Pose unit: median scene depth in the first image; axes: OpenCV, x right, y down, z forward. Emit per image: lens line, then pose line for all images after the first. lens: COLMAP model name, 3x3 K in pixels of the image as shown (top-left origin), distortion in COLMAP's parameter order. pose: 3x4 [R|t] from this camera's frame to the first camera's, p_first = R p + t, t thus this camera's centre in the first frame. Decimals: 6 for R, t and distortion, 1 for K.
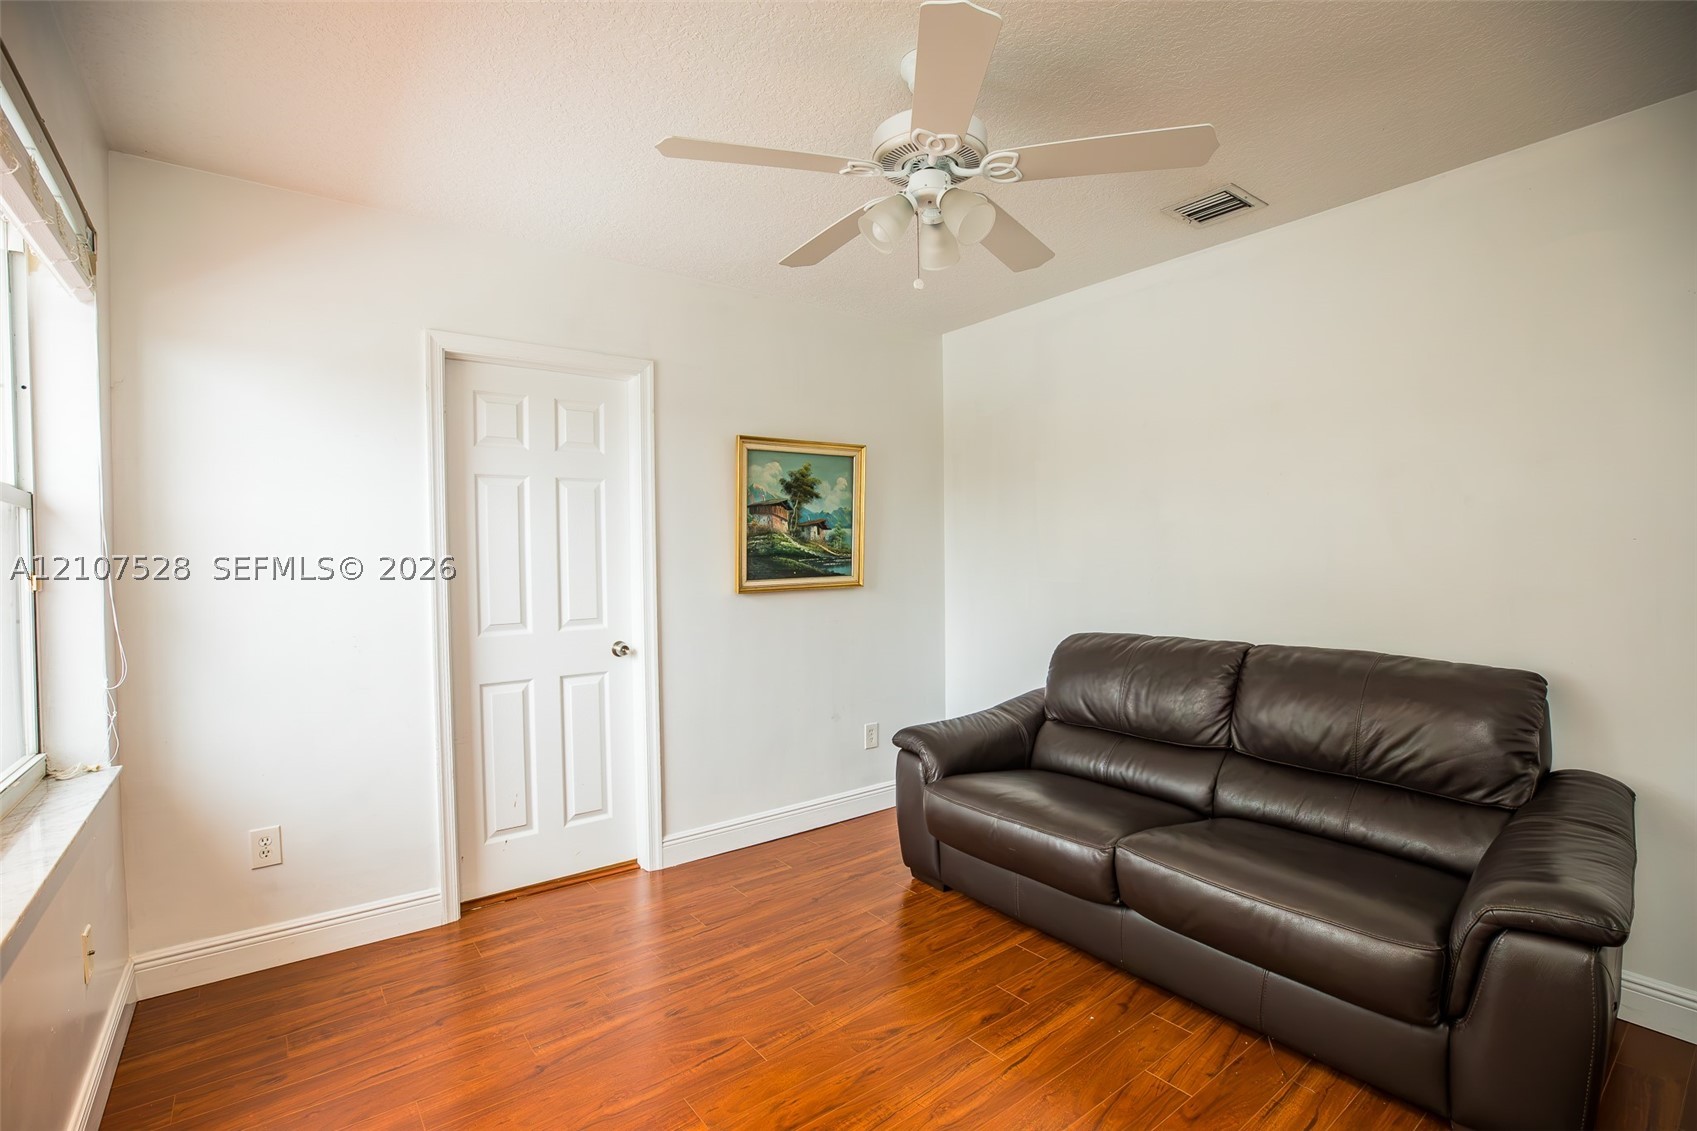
lens RADIAL K [[793.0, 0, 851.4], [0, 793.0, 571.6], [0, 0, 1]] dist [-0.041924, 0.013005]
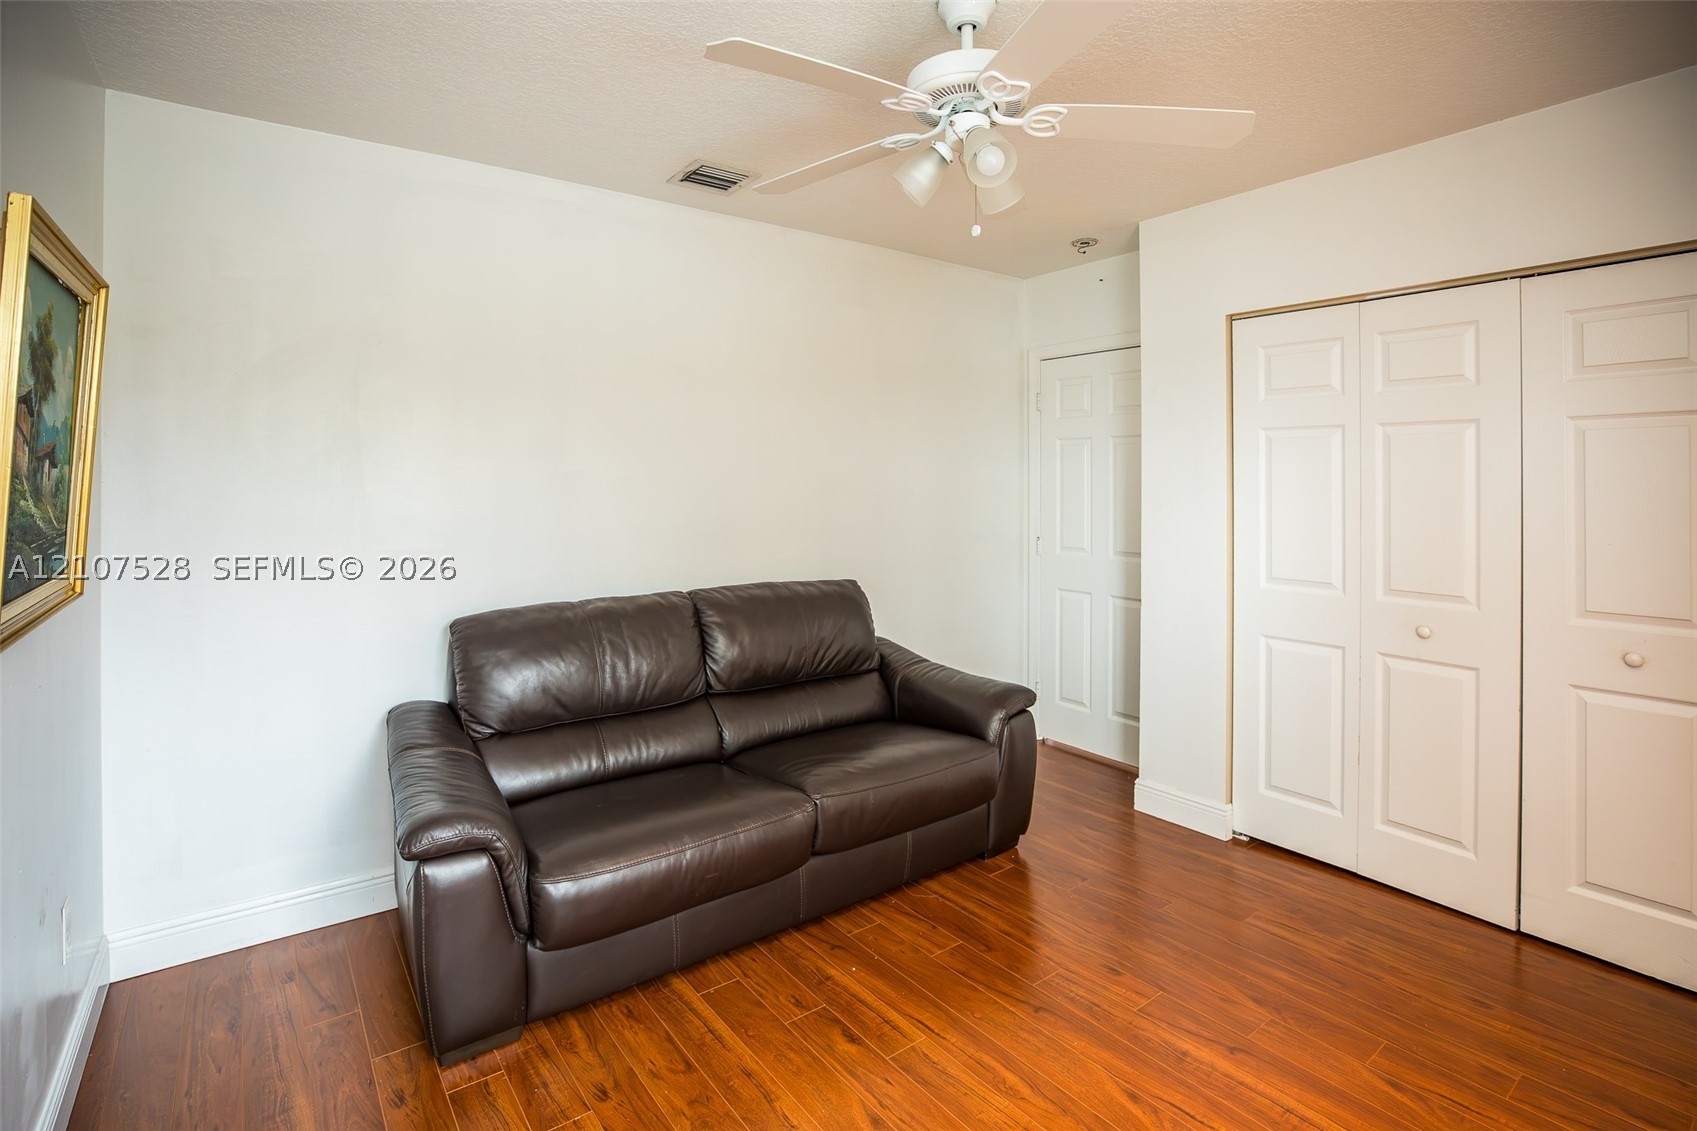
lens RADIAL K [[806.8, 0, 852.2], [0, 806.8, 479.3], [0, 0, 1]] dist [-0.029331, 0.000211]
pose [[0.009098, 0.009706, 0.999912, -0.690885], [0.023185, 0.999682, -0.009915, -0.052280], [-0.999690, 0.023273, 0.008870, 0.916025]]
